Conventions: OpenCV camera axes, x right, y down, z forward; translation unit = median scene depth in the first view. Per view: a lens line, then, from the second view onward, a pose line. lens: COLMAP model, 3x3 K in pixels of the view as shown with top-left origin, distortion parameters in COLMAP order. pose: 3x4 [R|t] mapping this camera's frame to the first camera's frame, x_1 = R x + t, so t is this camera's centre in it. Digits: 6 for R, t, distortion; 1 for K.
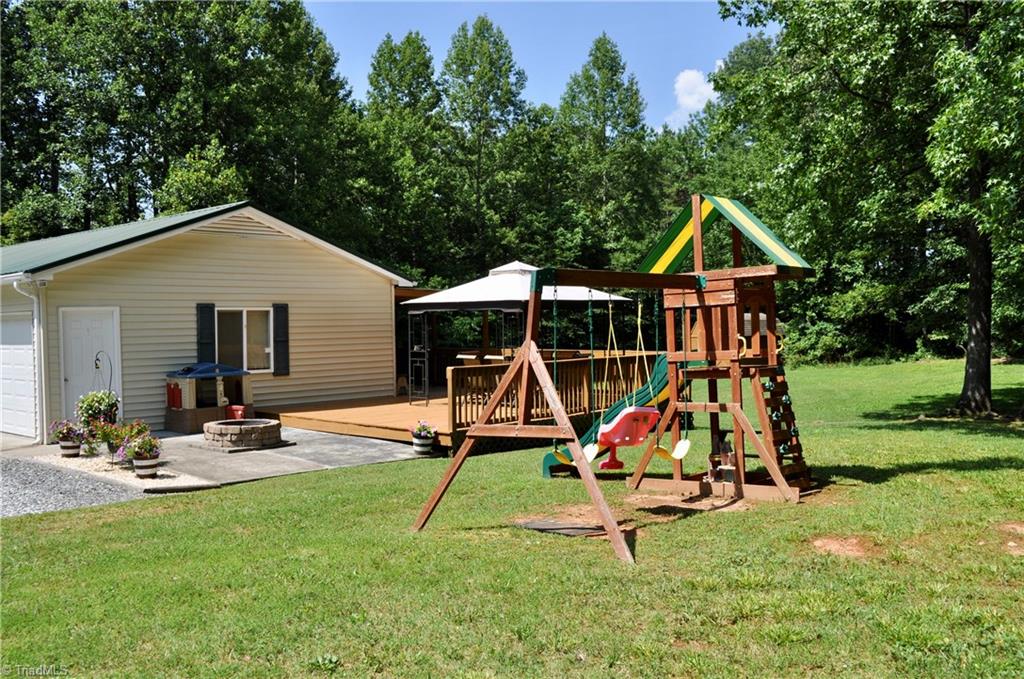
lens RADIAL K [[940.5, 0, 512.0], [0, 940.5, 339.5], [0, 0, 1]] dist [-0.058750, -0.006910]
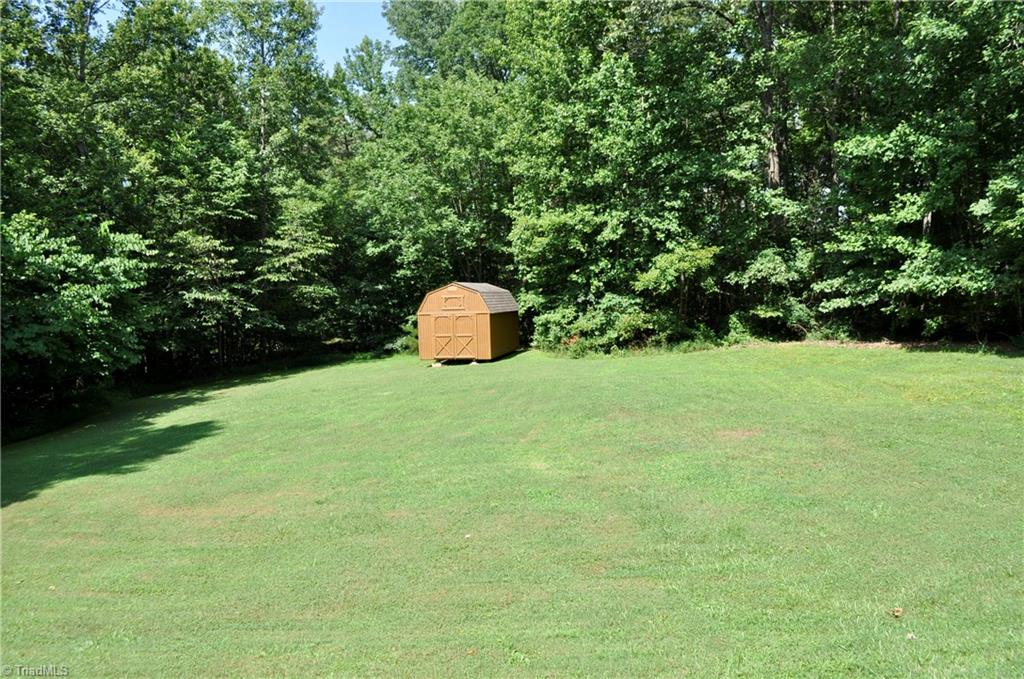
lens RADIAL K [[811.4, 0, 512.0], [0, 811.4, 339.5], [0, 0, 1]] dist [-0.064987, 0.000243]
pose [[0.873489, -0.023534, 0.486274, -0.062870], [0.006101, 0.999282, 0.037403, -0.007322], [-0.486805, -0.029704, 0.873005, 0.483714]]
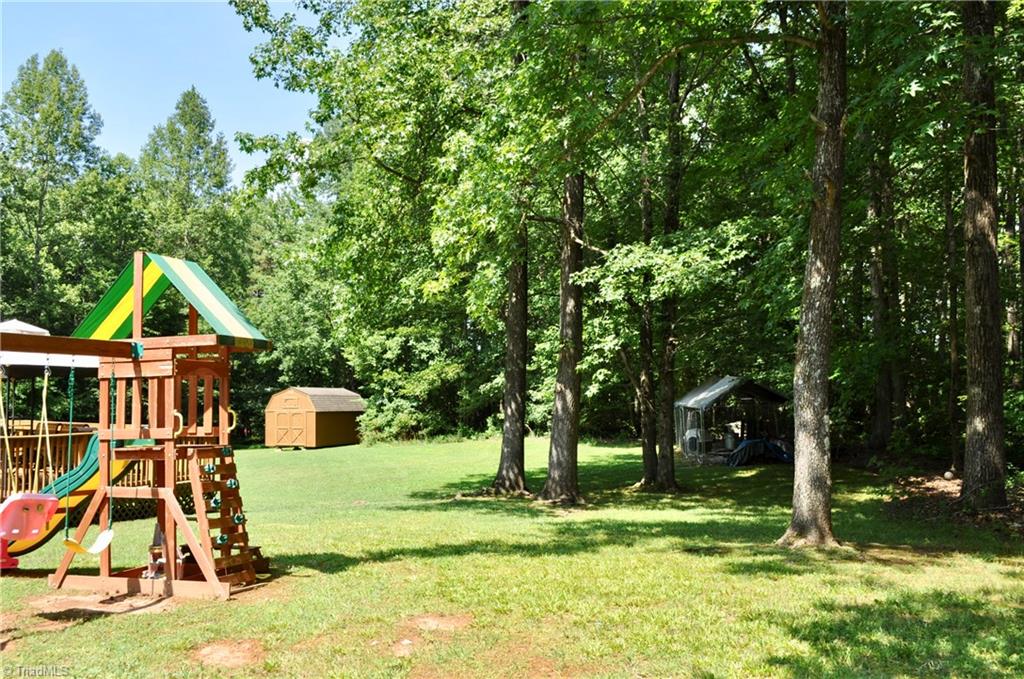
lens RADIAL K [[970.3, 0, 492.0], [0, 970.3, 336.7], [0, 0, 1]] dist [-0.050173, -0.003506]
pose [[0.923652, 0.048974, 0.380091, 0.028623], [-0.018643, 0.996369, -0.083076, -0.000784], [-0.382779, 0.069648, 0.921211, 0.005367]]
